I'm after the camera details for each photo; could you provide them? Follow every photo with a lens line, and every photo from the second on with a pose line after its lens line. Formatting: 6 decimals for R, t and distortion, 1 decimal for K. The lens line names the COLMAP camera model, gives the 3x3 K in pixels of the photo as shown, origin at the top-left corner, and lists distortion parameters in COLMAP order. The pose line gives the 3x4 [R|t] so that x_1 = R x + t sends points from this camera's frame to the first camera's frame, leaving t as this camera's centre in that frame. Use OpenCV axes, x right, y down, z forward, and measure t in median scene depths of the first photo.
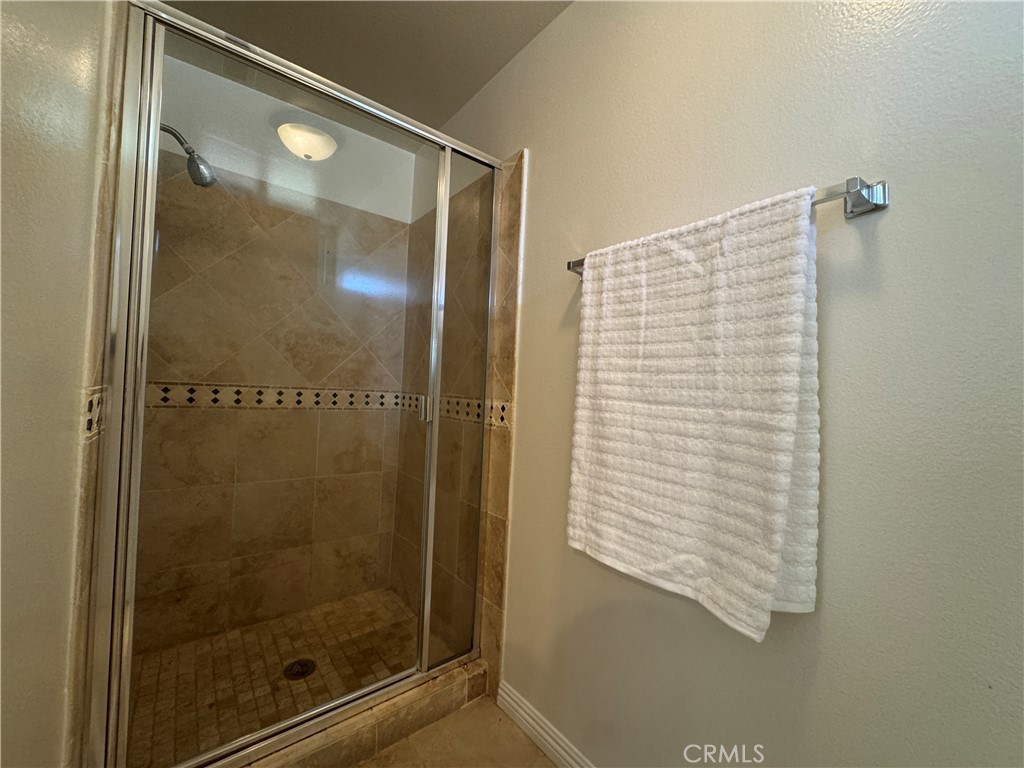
lens RADIAL K [[406.2, 0, 514.8], [0, 406.2, 383.4], [0, 0, 1]] dist [-0.003781, -0.000590]
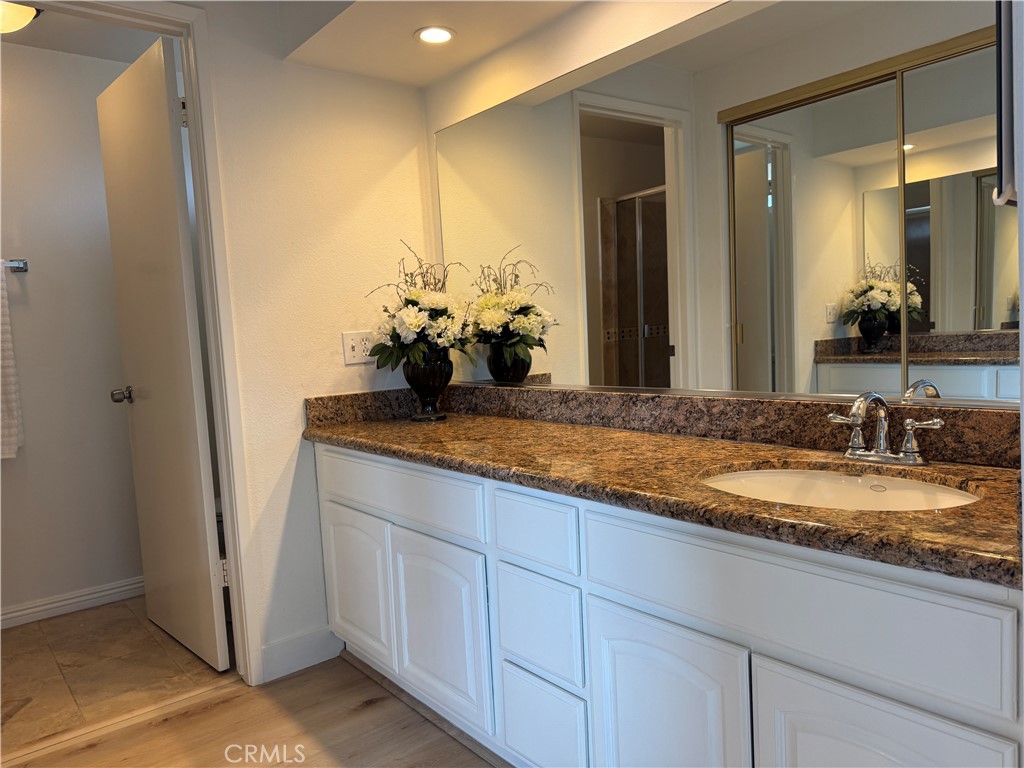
lens RADIAL K [[718.3, 0, 509.0], [0, 718.3, 381.0], [0, 0, 1]] dist [0.048637, -0.053949]
pose [[-0.012357, -0.115142, 0.993272, -2.825193], [0.041280, 0.992442, 0.115559, -0.134172], [-0.999071, 0.042430, -0.007511, -1.457946]]
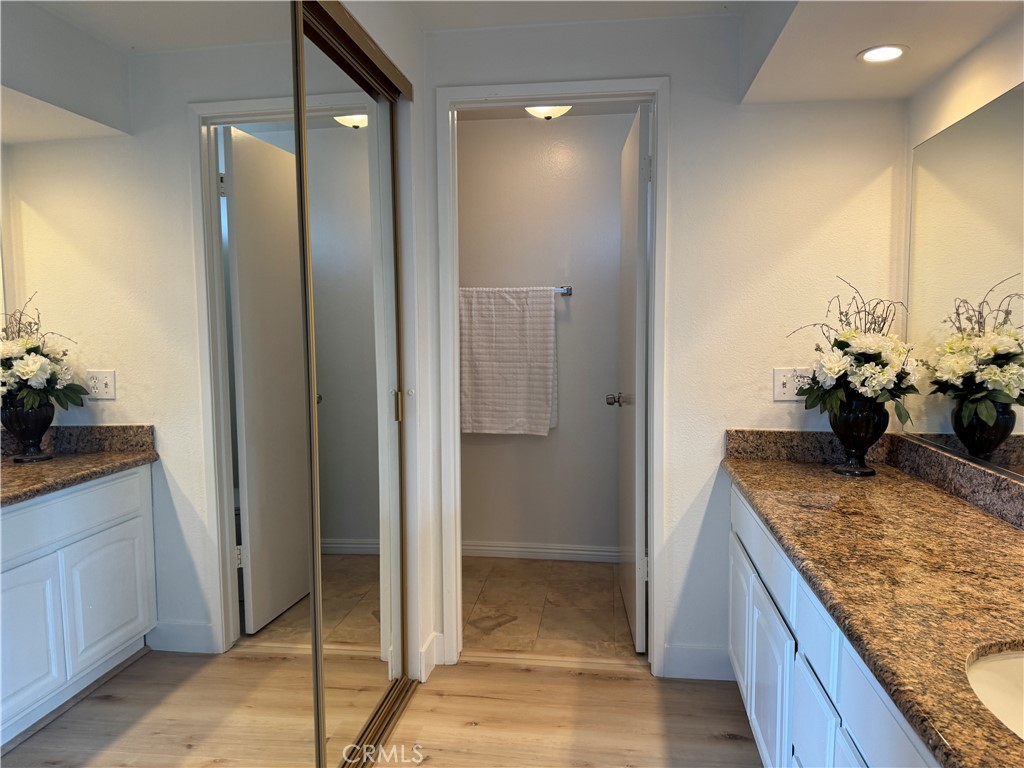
lens RADIAL K [[718.3, 0, 519.4], [0, 718.3, 382.7], [0, 0, 1]] dist [0.048637, -0.053949]
pose [[0.719816, -0.101556, 0.686696, -2.628901], [0.027977, 0.992681, 0.117482, -0.340224], [-0.693601, -0.065354, 0.717389, -2.222368]]
